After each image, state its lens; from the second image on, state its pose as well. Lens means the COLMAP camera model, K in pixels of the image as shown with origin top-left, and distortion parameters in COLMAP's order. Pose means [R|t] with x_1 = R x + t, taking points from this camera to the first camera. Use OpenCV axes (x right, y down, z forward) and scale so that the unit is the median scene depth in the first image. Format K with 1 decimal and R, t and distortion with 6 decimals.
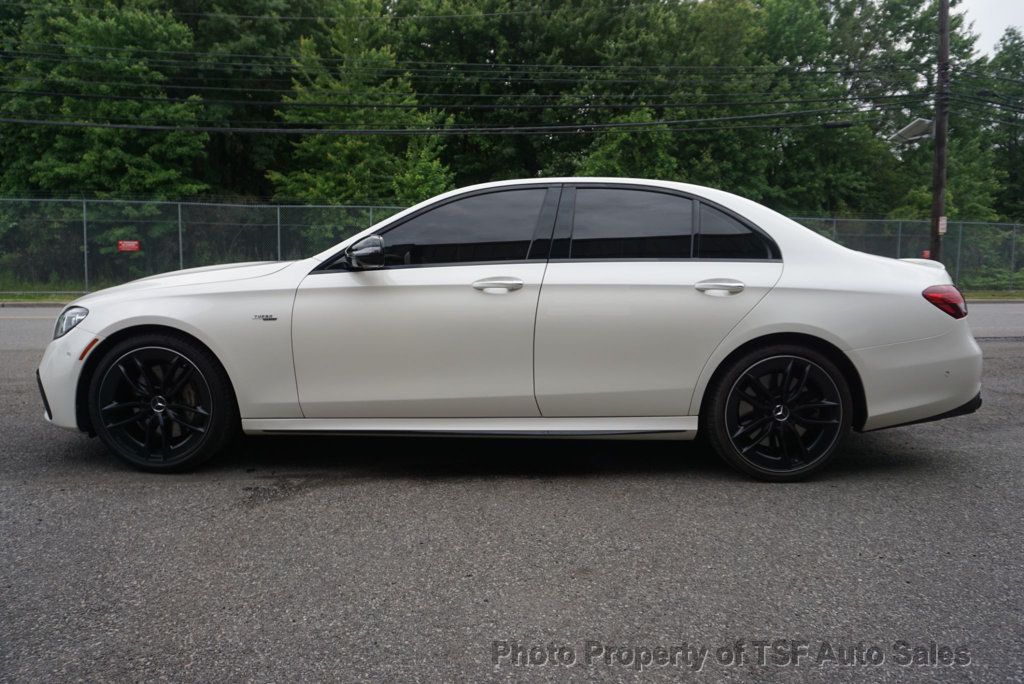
lens RADIAL K [[701.1, 0, 514.6], [0, 701.1, 345.3], [0, 0, 1]] dist [-0.027613, 0.016844]
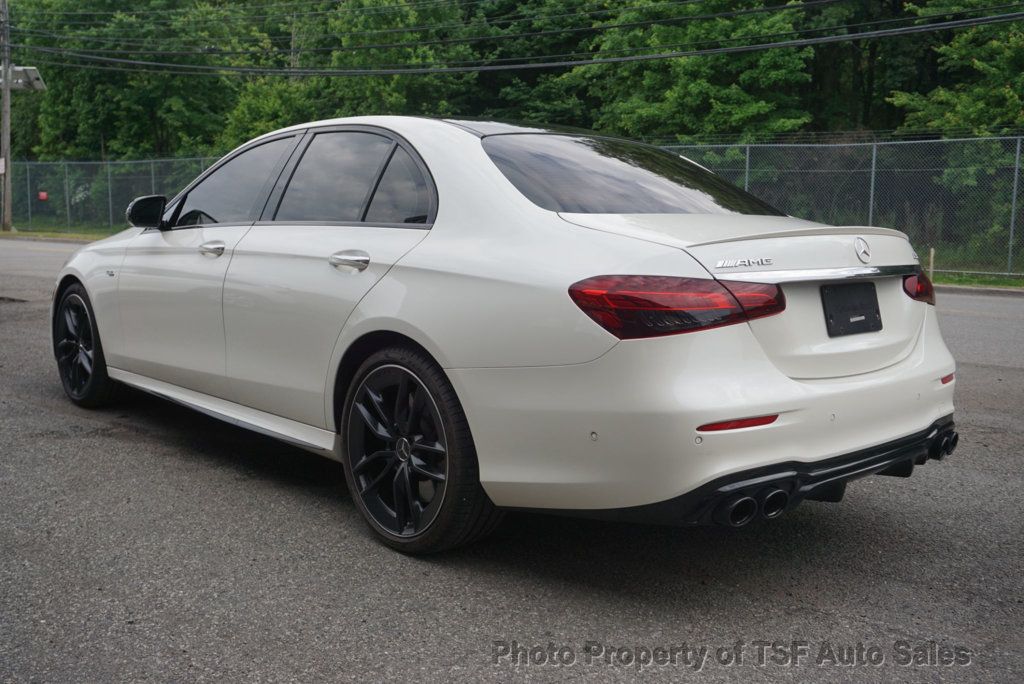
lens RADIAL K [[1010.7, 0, 512.4], [0, 1010.7, 340.6], [0, 0, 1]] dist [-0.029485, 0.000000]
pose [[0.655313, 0.096875, -0.749120, 0.189049], [-0.097856, 0.994272, 0.042976, -0.009965], [0.748992, 0.045143, 0.661039, 0.068531]]
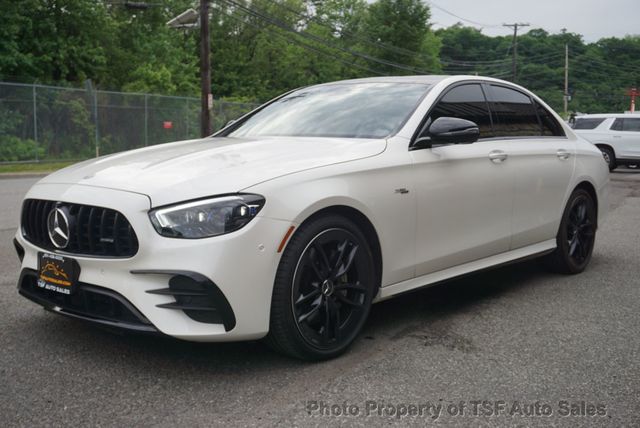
lens RADIAL K [[727.3, 0, 320.3], [0, 727.3, 214.5], [0, 0, 1]] dist [-0.028320, 0.000000]
pose [[0.625254, -0.083920, 0.775896, -0.201289], [0.085637, 0.995576, 0.038671, -0.008844], [-0.775709, 0.042266, 0.629674, 0.060444]]
